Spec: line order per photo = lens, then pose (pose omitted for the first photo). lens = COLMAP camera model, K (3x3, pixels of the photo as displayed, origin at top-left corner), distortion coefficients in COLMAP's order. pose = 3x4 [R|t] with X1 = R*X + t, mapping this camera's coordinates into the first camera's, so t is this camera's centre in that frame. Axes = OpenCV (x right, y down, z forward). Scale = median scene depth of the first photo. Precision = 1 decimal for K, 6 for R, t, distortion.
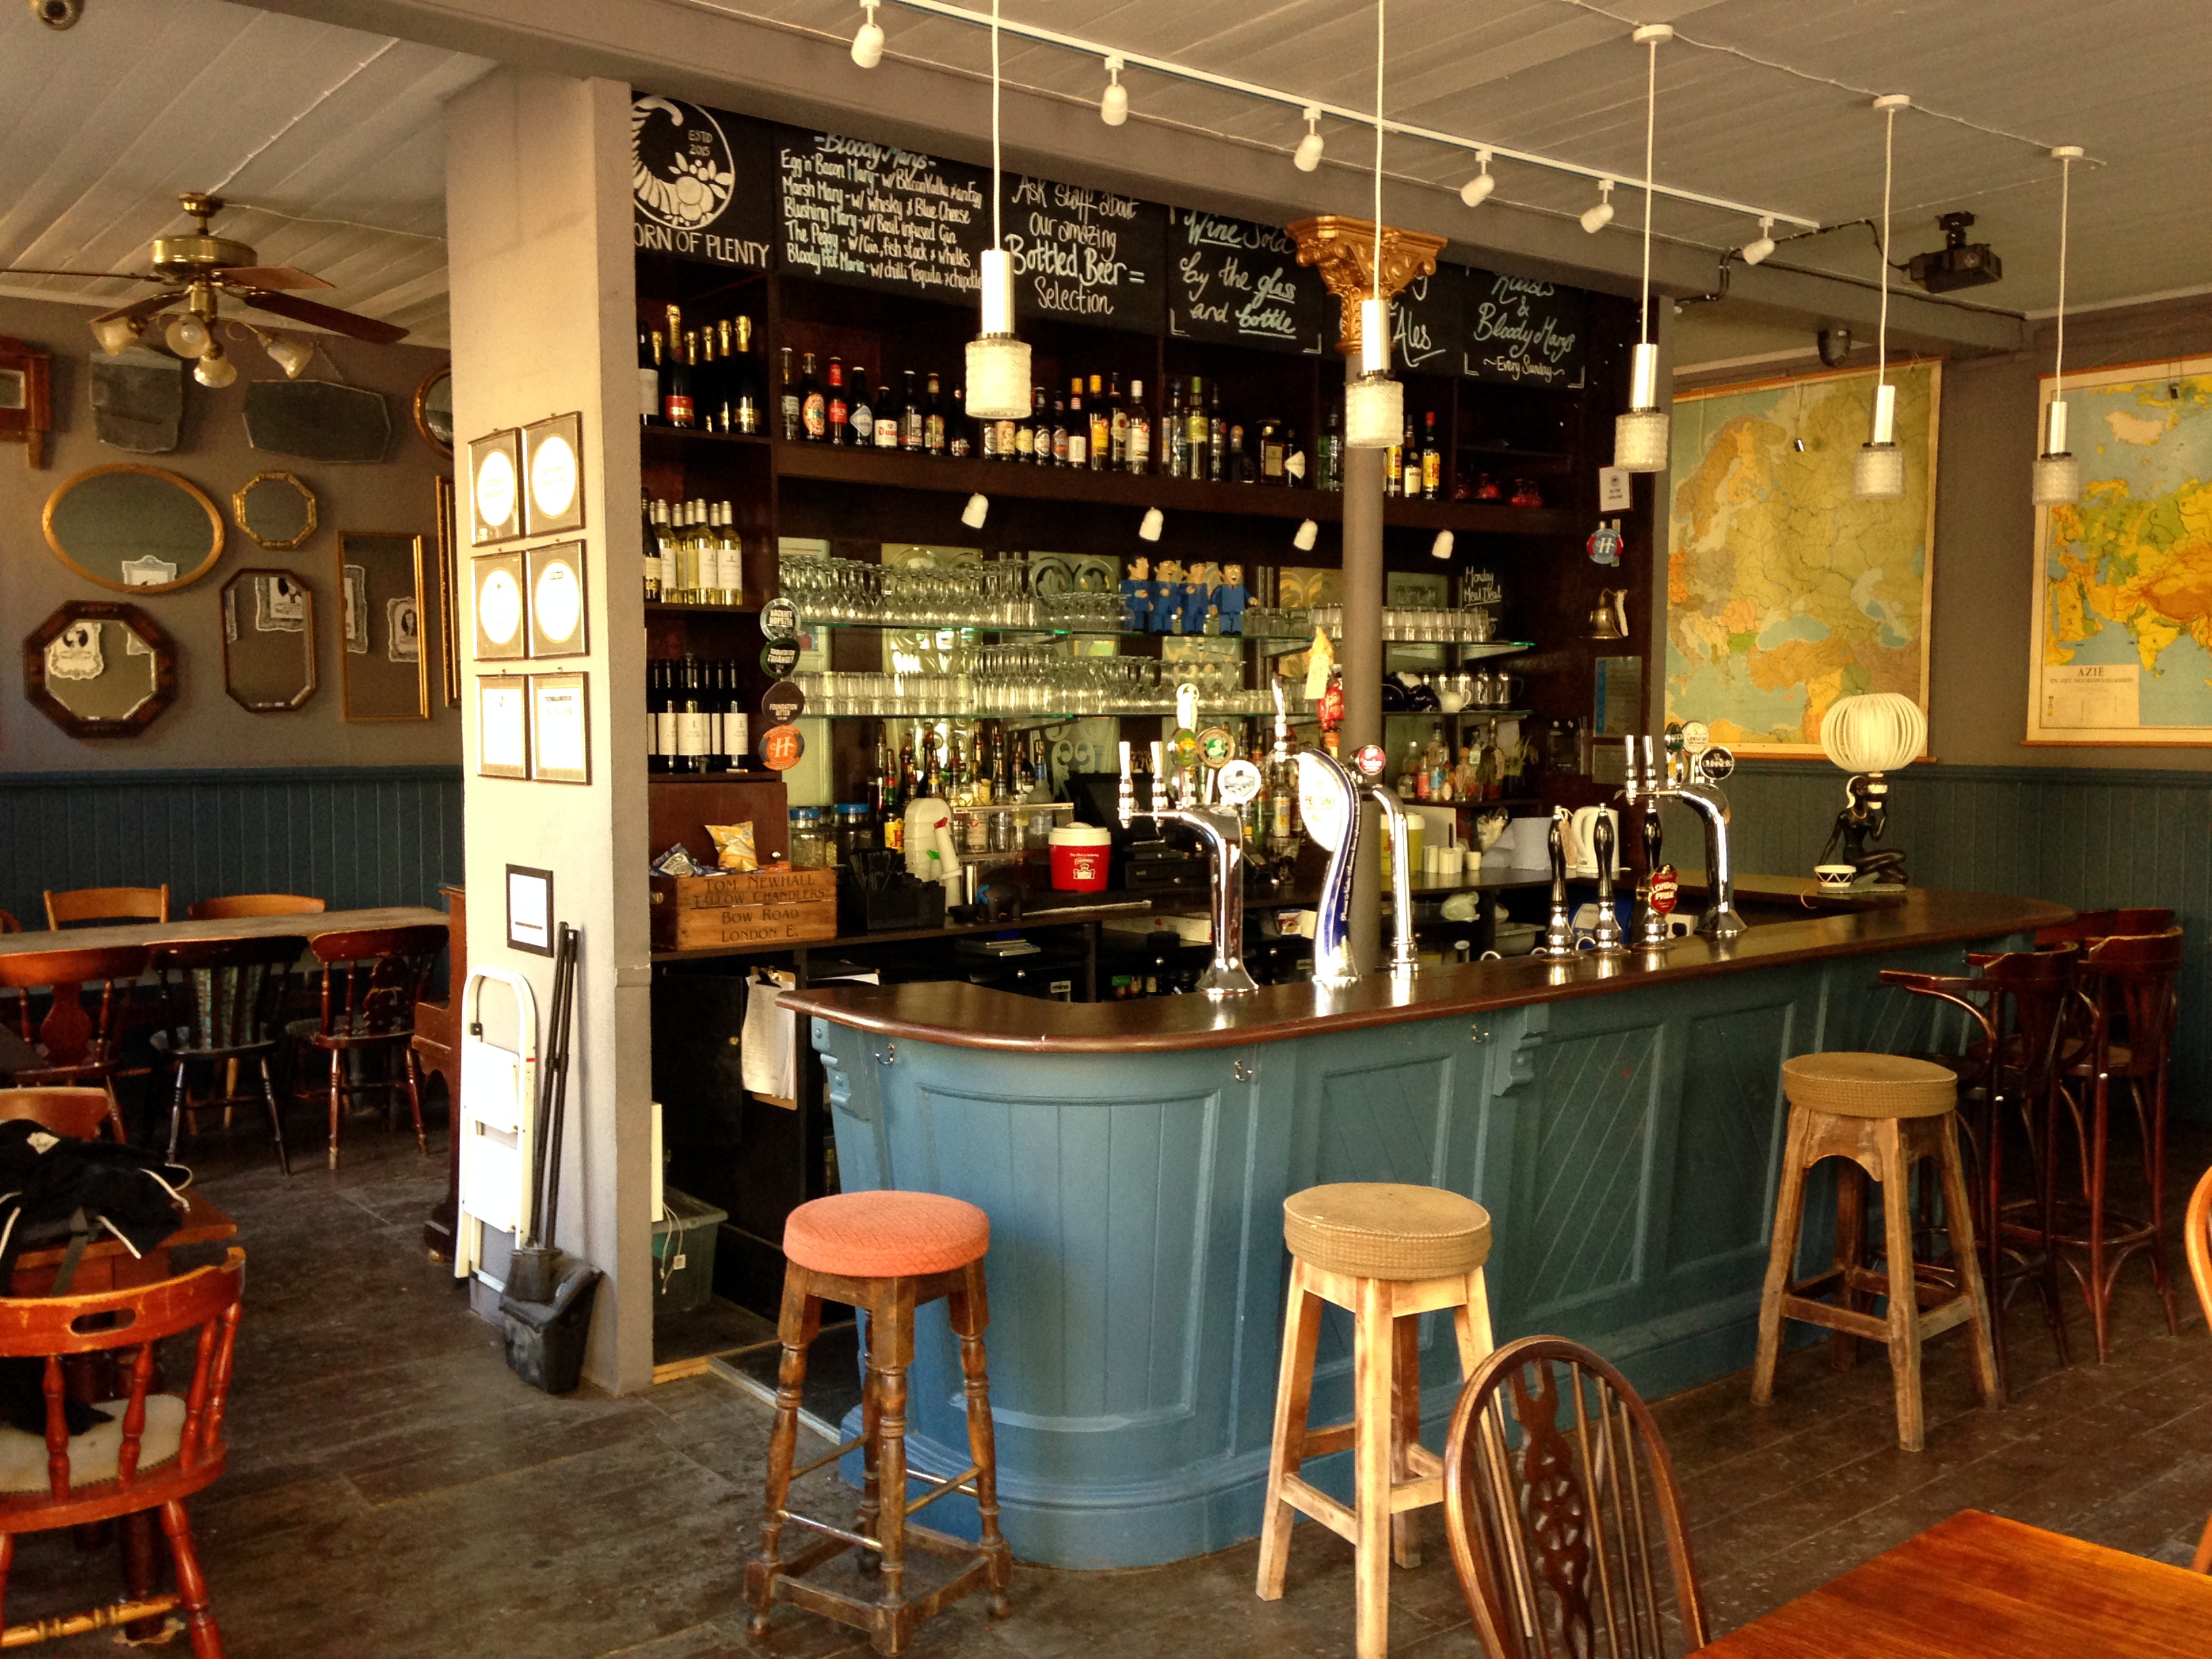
lens RADIAL K [[1984.0, 0, 1106.0], [0, 1984.0, 829.5], [0, 0, 1]] dist [0.200384, -0.351410]
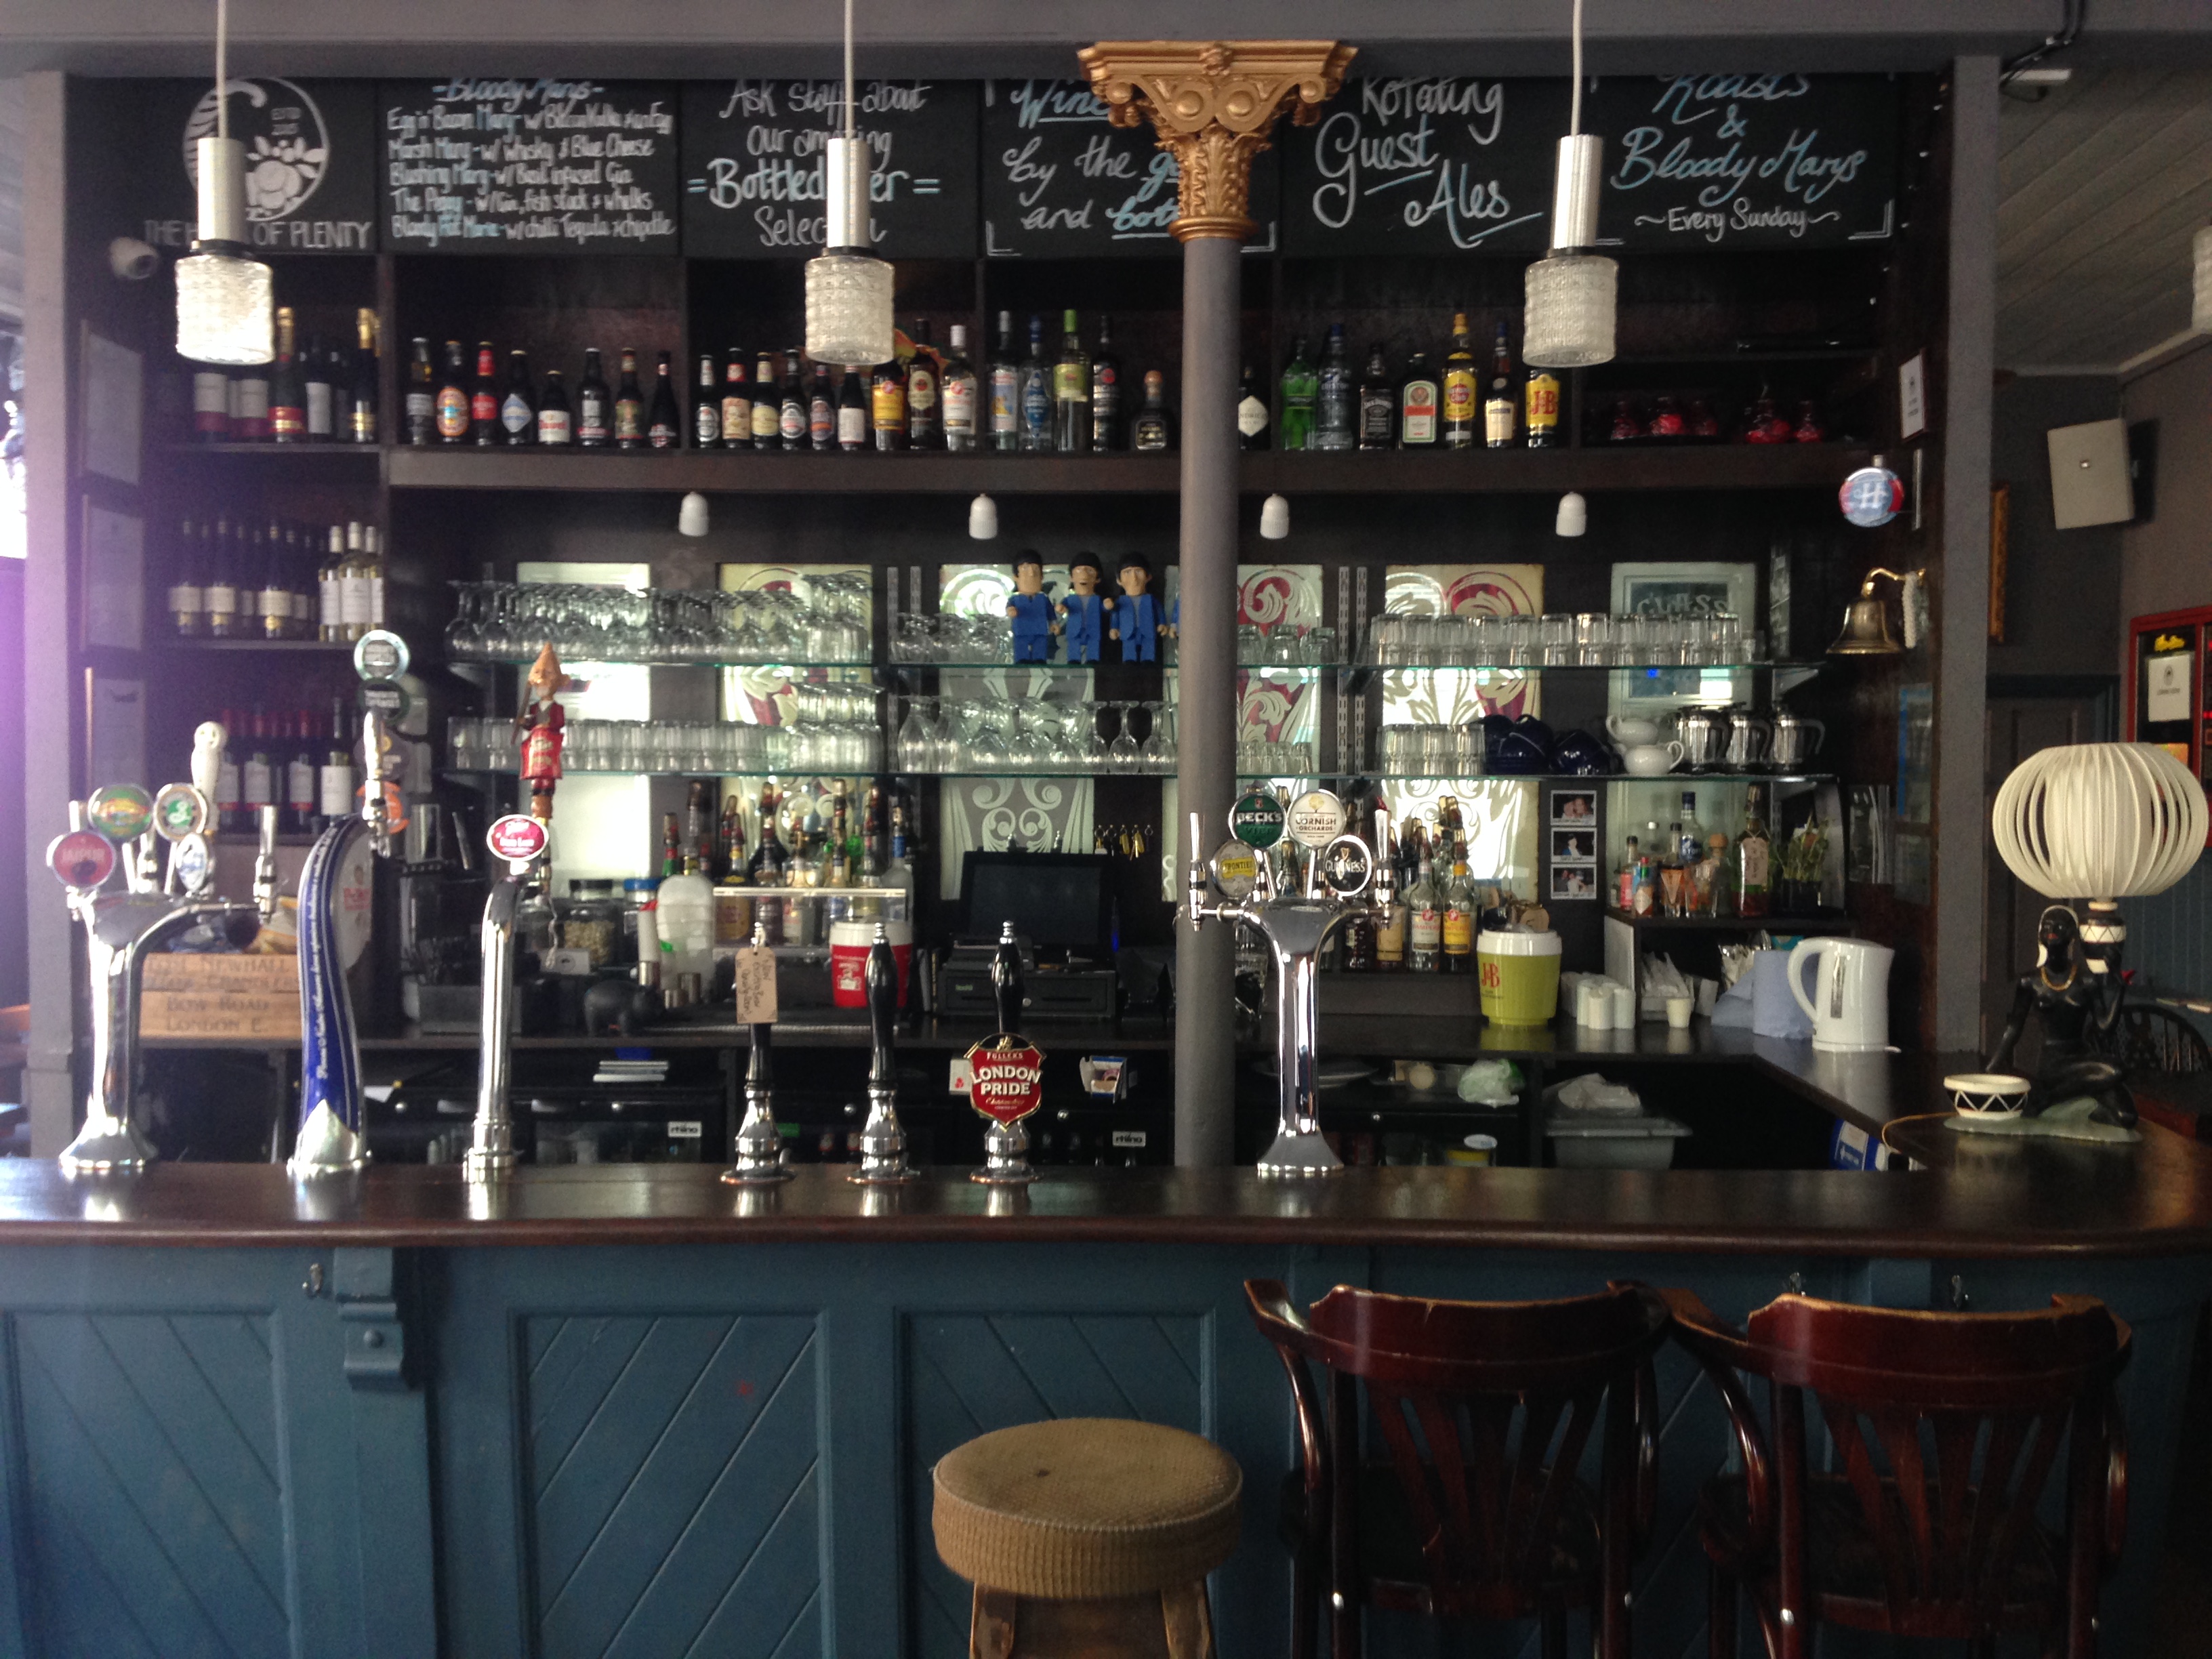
lens RADIAL K [[1984.0, 0, 1106.0], [0, 1984.0, 829.5], [0, 0, 1]] dist [0.200384, -0.351410]
pose [[0.758407, 0.023501, -0.651357, 0.597990], [-0.046498, 0.998754, -0.018105, -0.028722], [0.650120, 0.044017, 0.758555, 0.522499]]
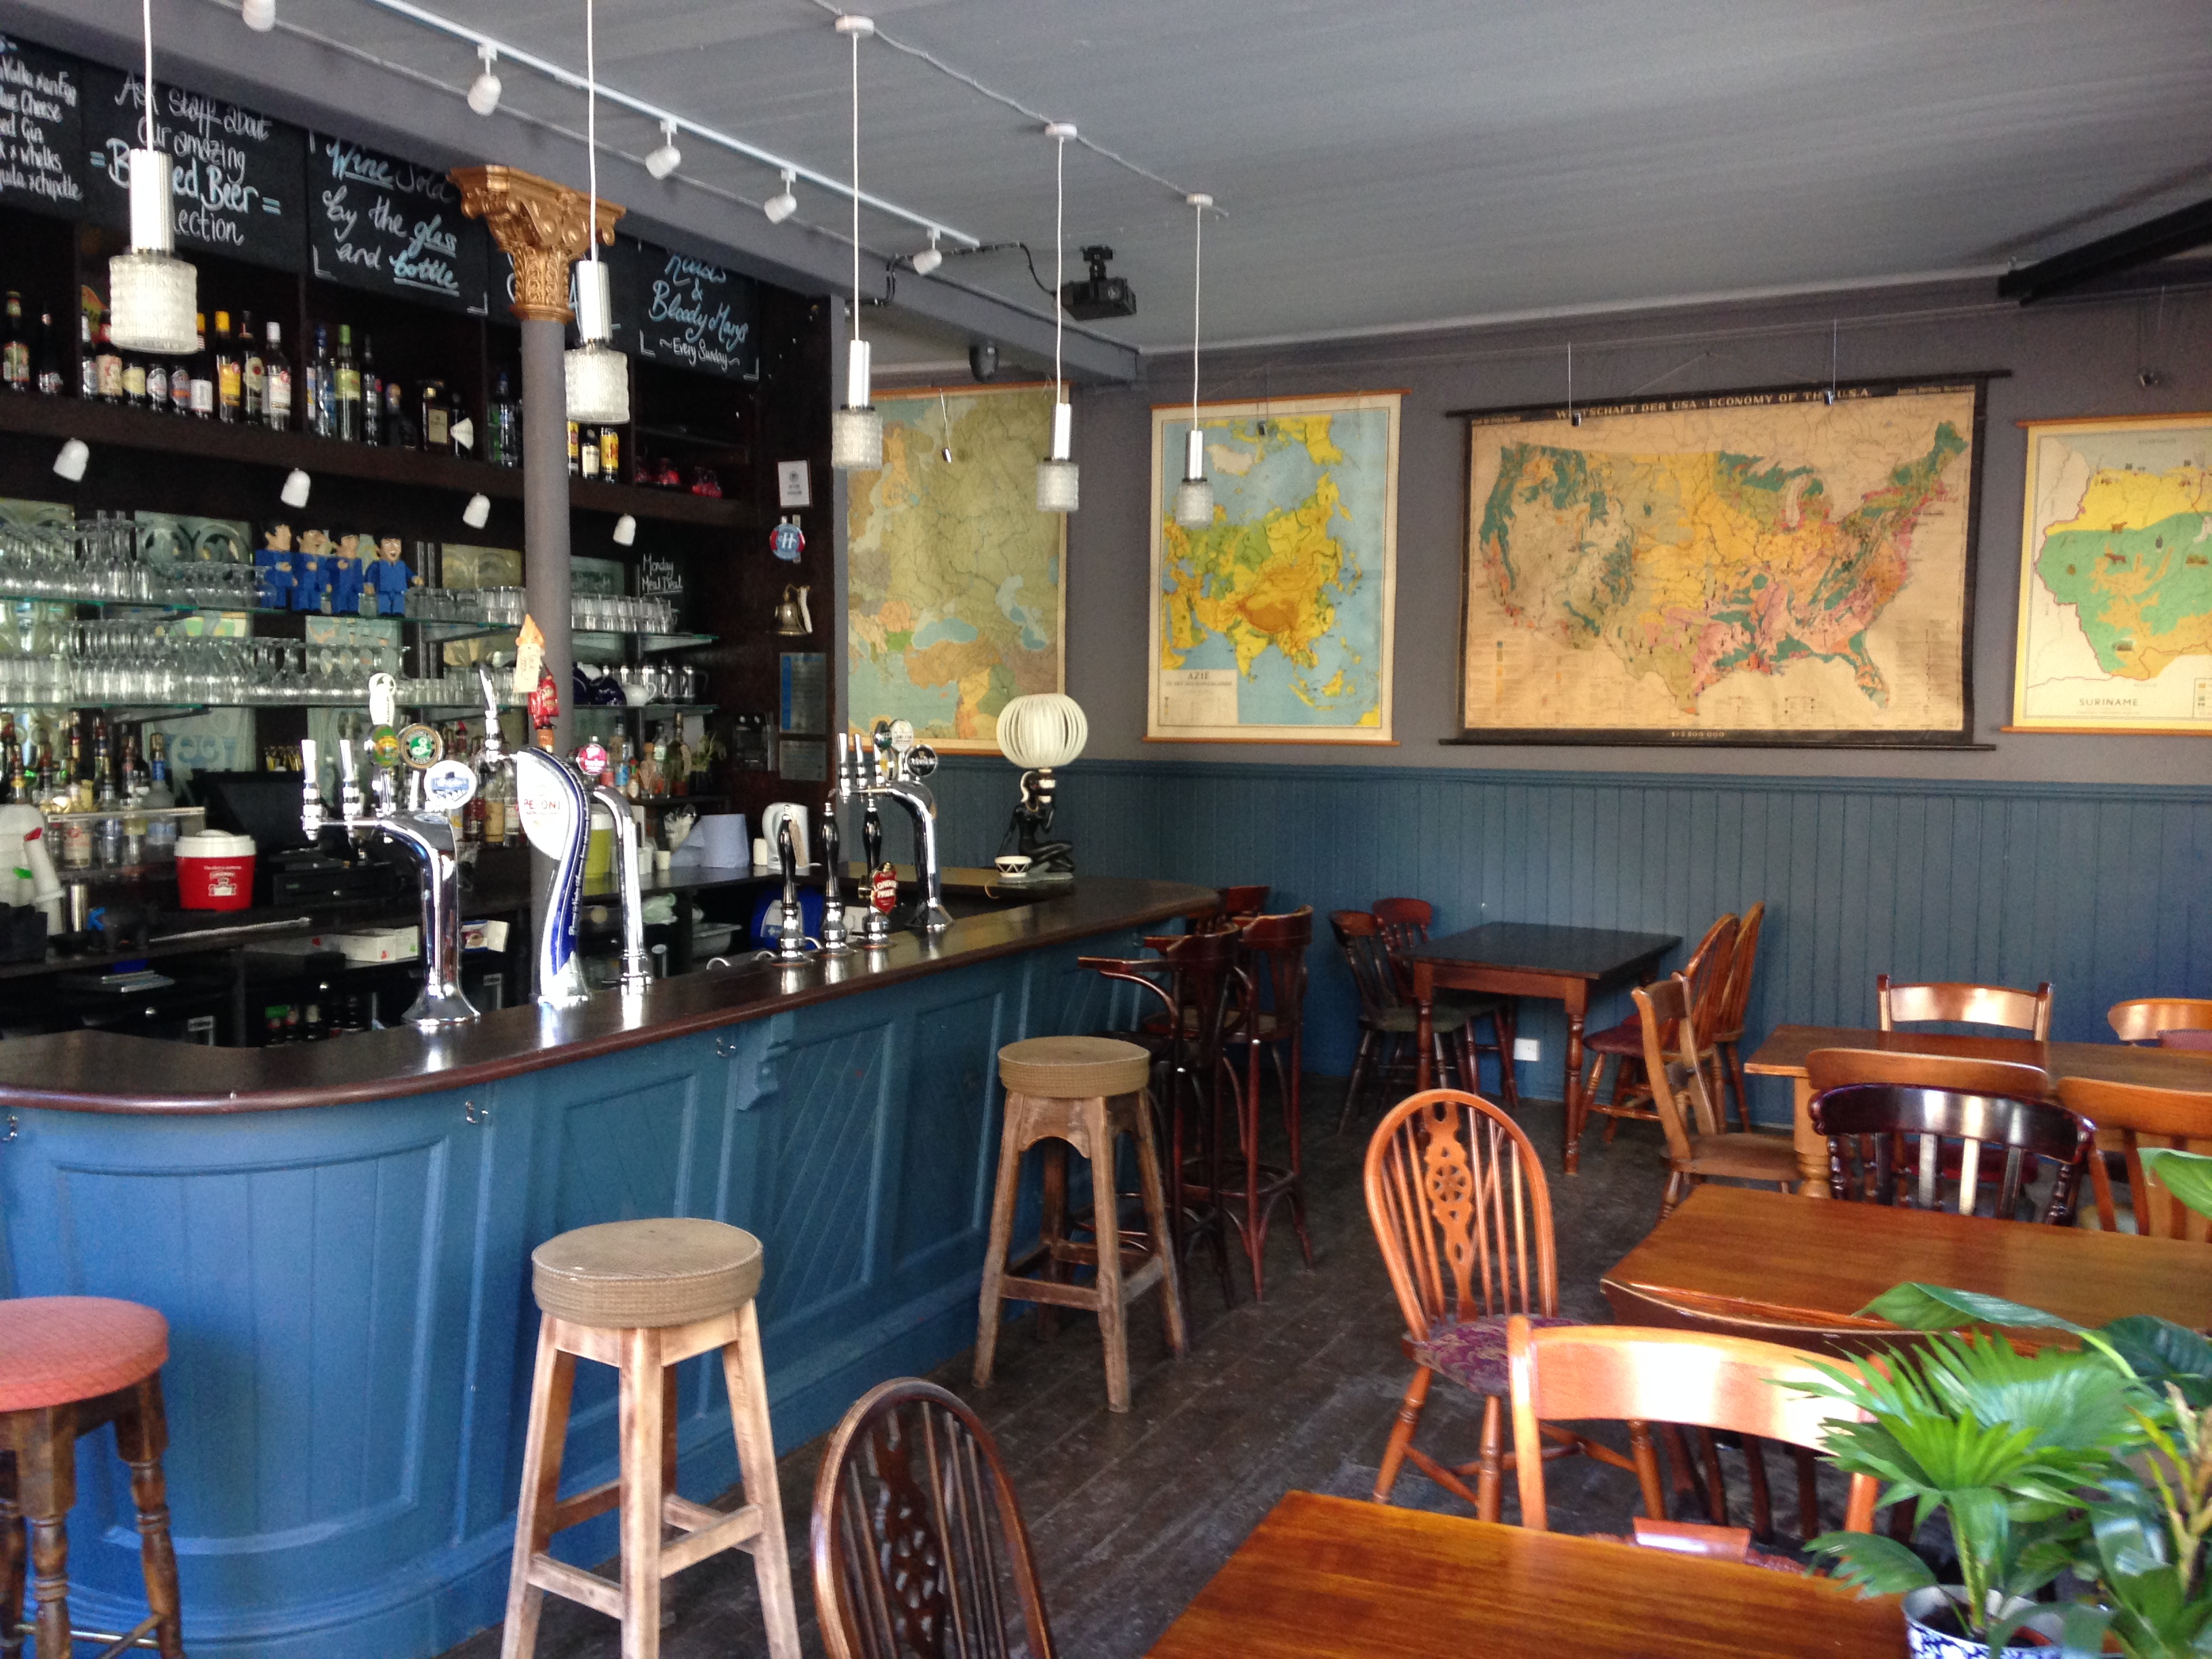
lens RADIAL K [[1983.1, 0, 1106.0], [0, 1983.1, 829.5], [0, 0, 1]] dist [0.165594, -0.246060]
pose [[0.906821, -0.019167, 0.421080, -0.035910], [0.016933, 0.999816, 0.009043, -0.005594], [-0.421175, -0.001070, 0.906979, 0.046024]]
